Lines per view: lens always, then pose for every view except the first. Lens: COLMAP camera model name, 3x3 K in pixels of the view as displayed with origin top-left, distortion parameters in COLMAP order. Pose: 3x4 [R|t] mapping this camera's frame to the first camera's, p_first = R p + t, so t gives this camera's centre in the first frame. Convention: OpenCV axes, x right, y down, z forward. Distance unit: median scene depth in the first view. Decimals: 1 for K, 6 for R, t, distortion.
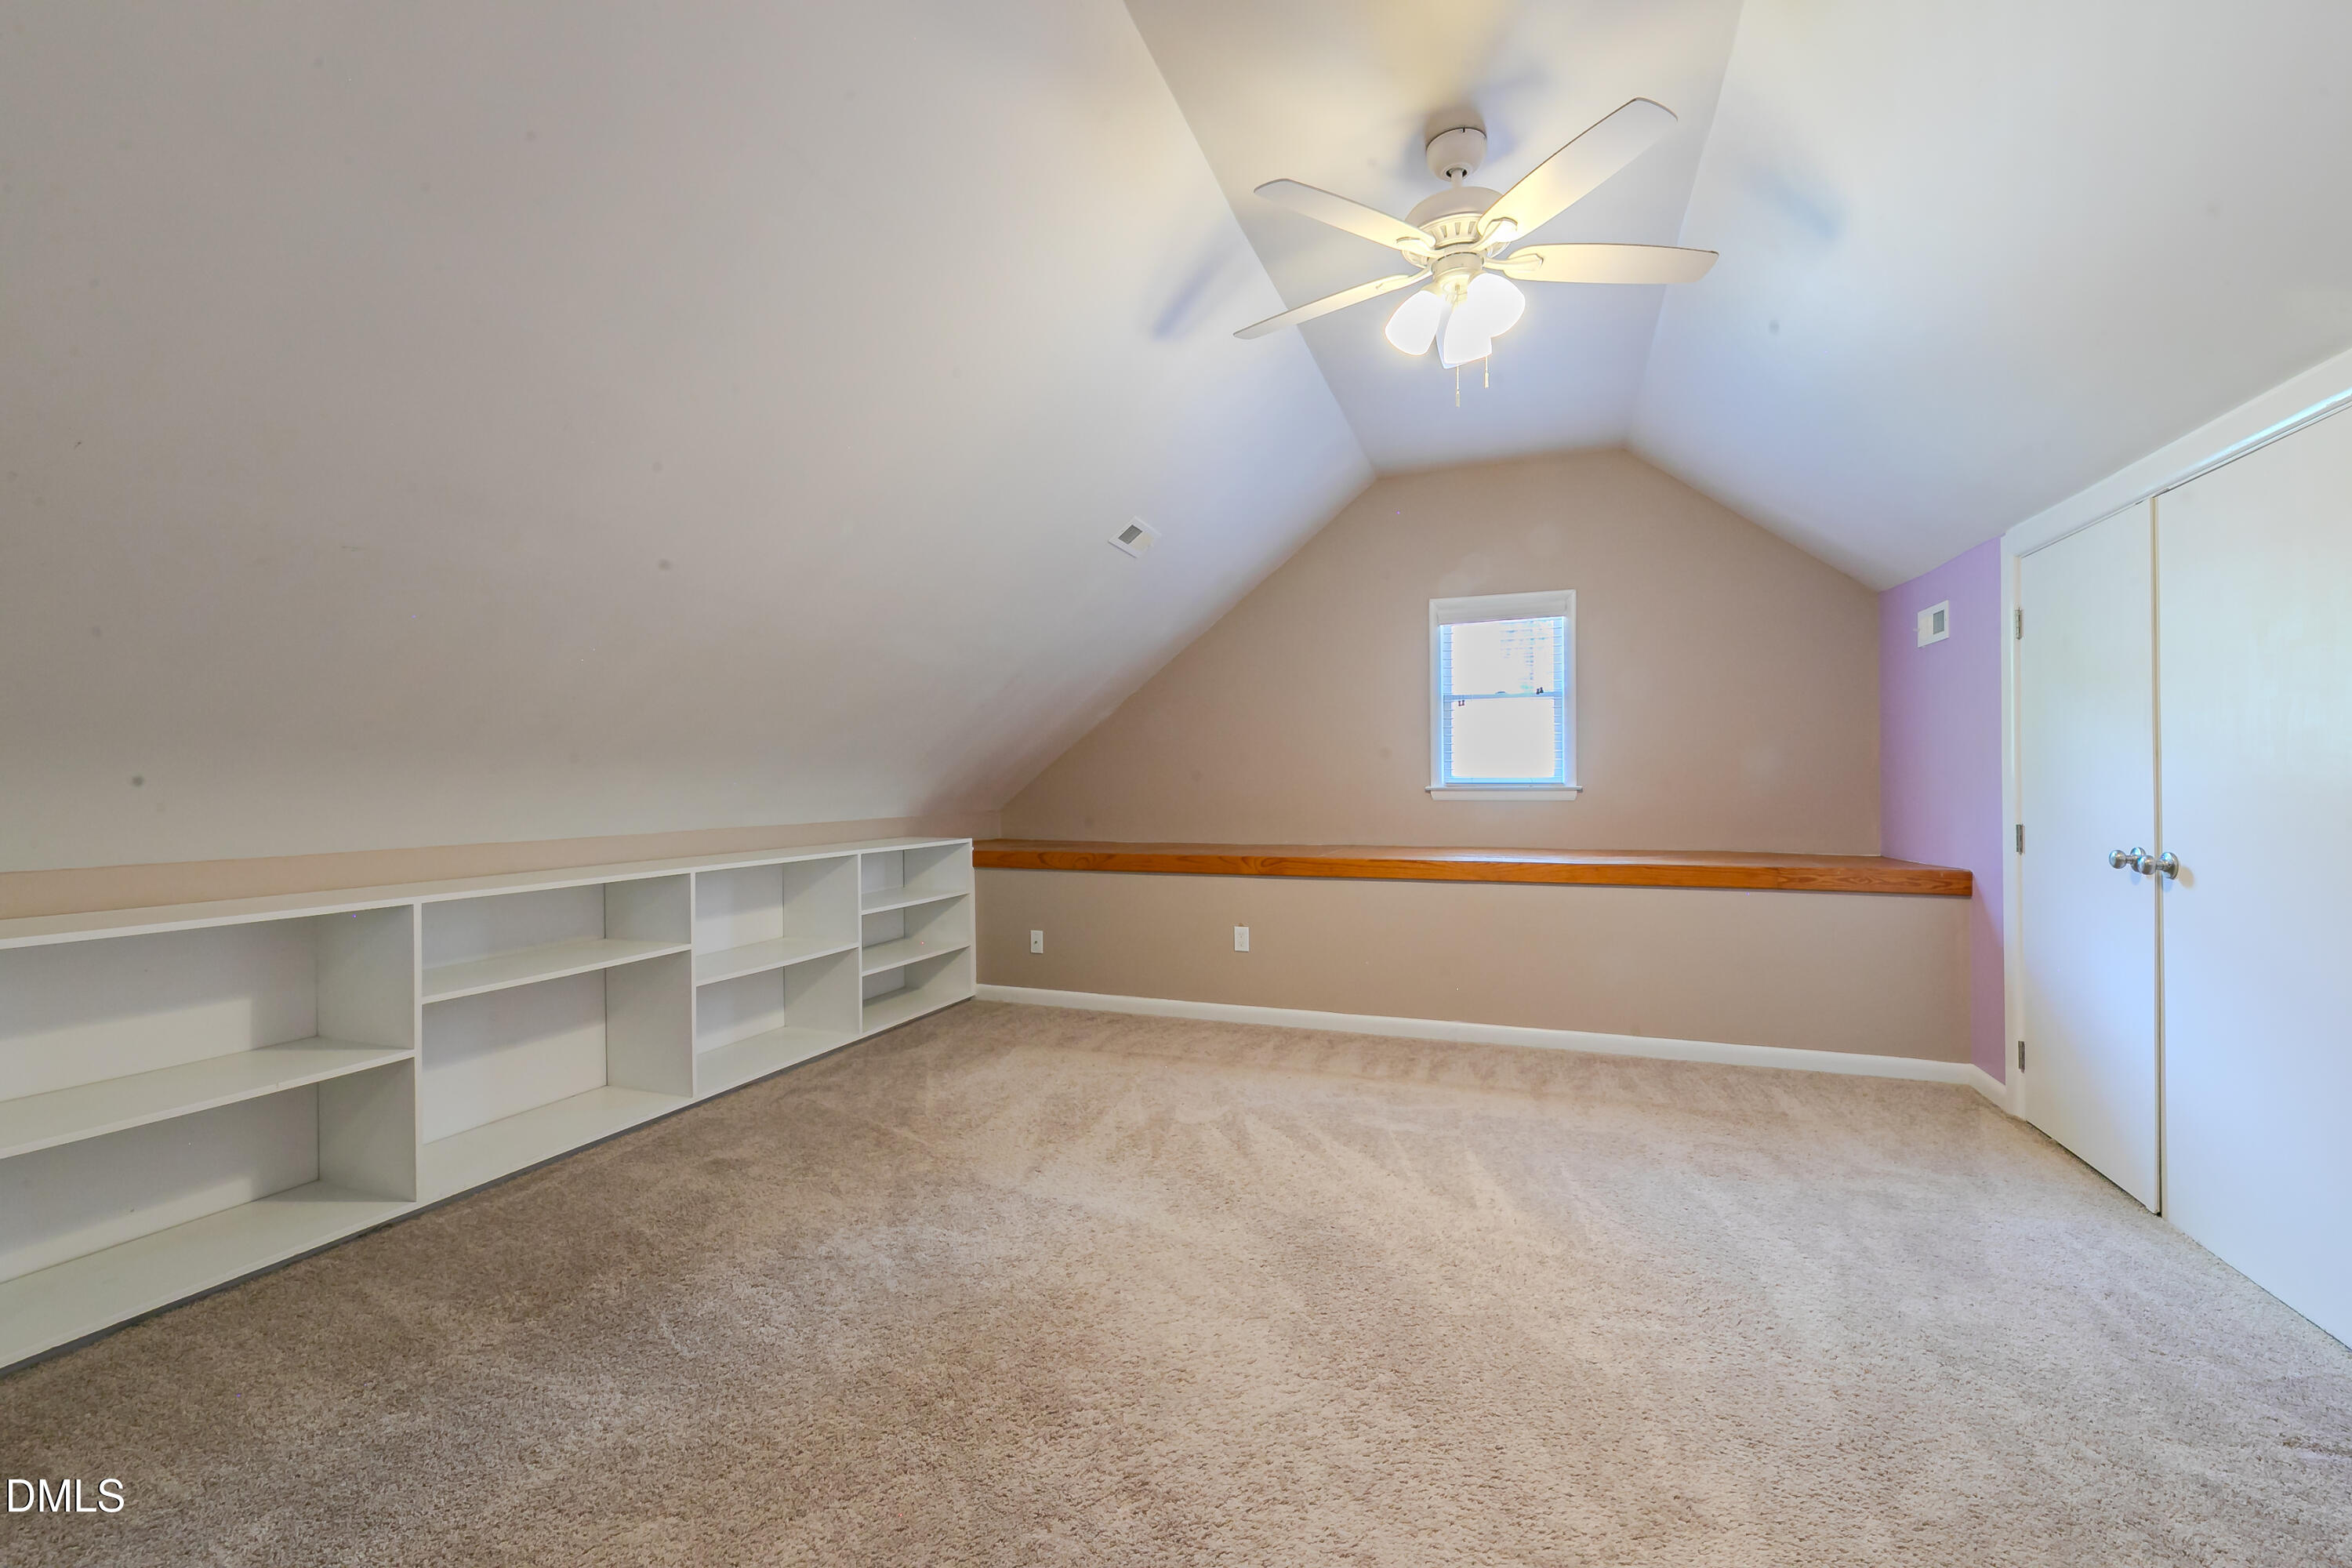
lens RADIAL K [[942.2, 0, 1191.4], [0, 942.2, 783.7], [0, 0, 1]] dist [-0.002791, -0.001533]
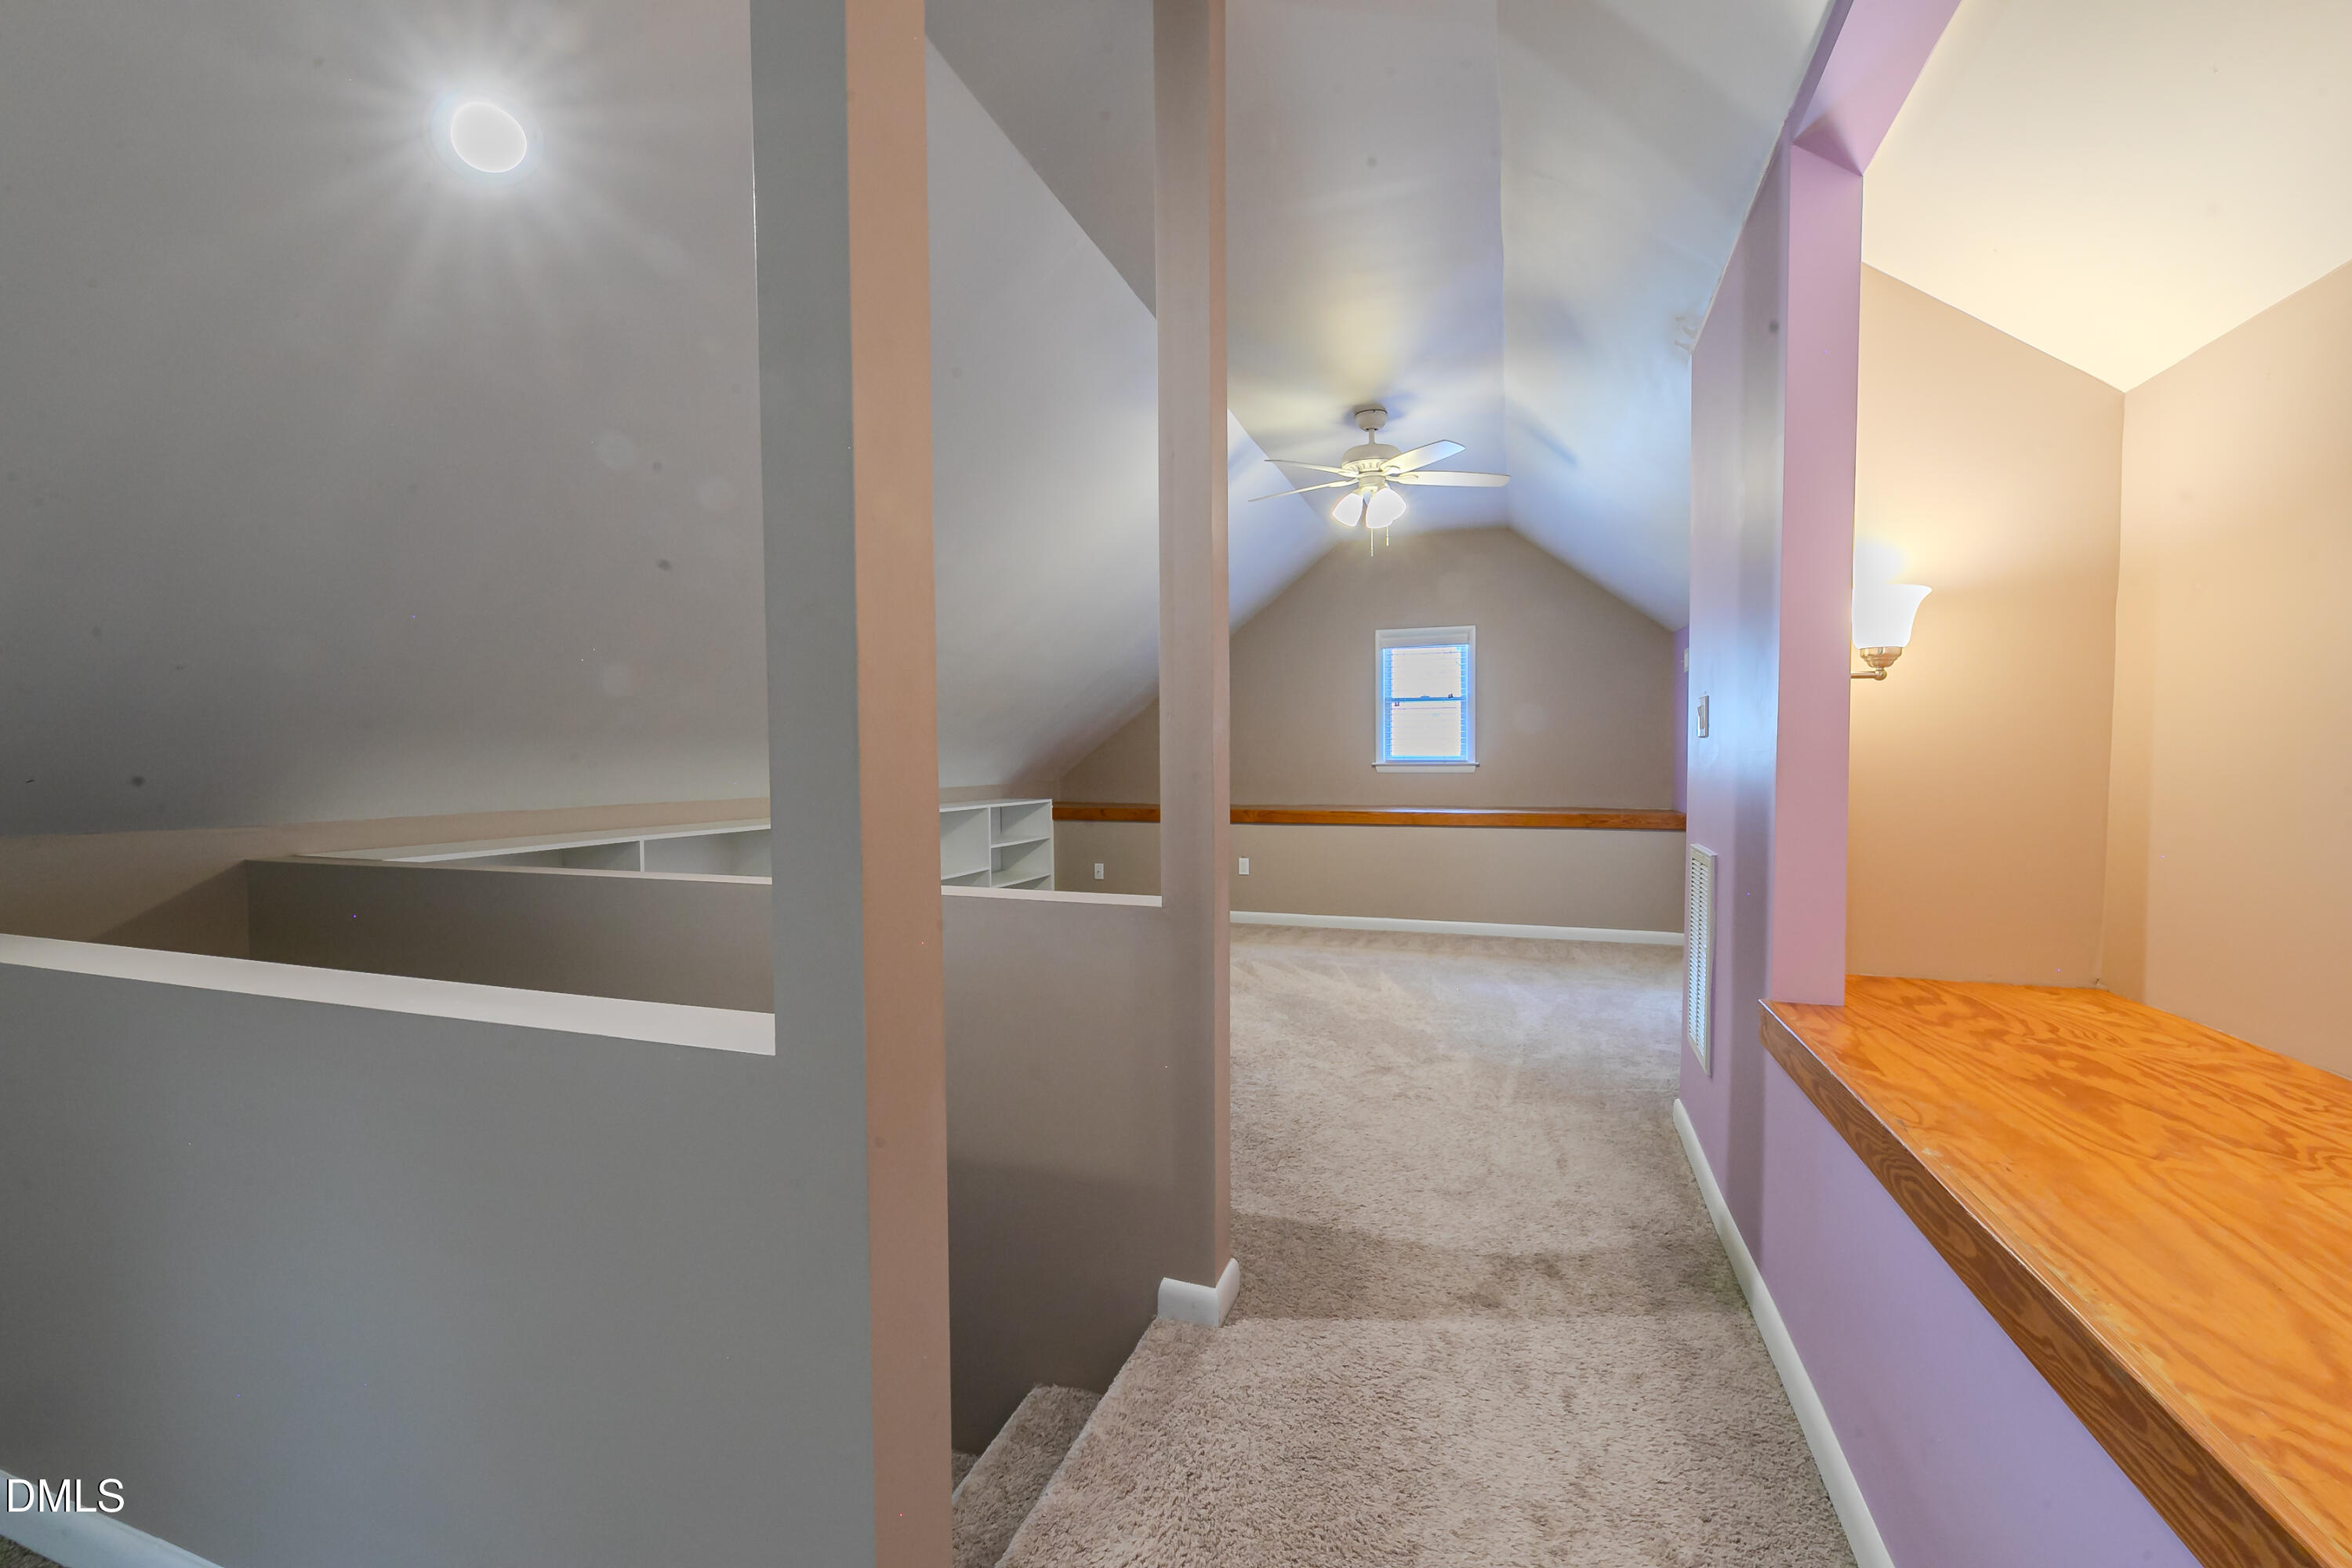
lens RADIAL K [[942.2, 0, 1189.2], [0, 942.2, 779.5], [0, 0, 1]] dist [-0.002791, -0.001533]
pose [[0.999815, 0.000908, 0.019195, -0.069599], [-0.001264, 0.999827, 0.018546, 0.002358], [-0.019175, -0.018567, 0.999644, -0.535319]]
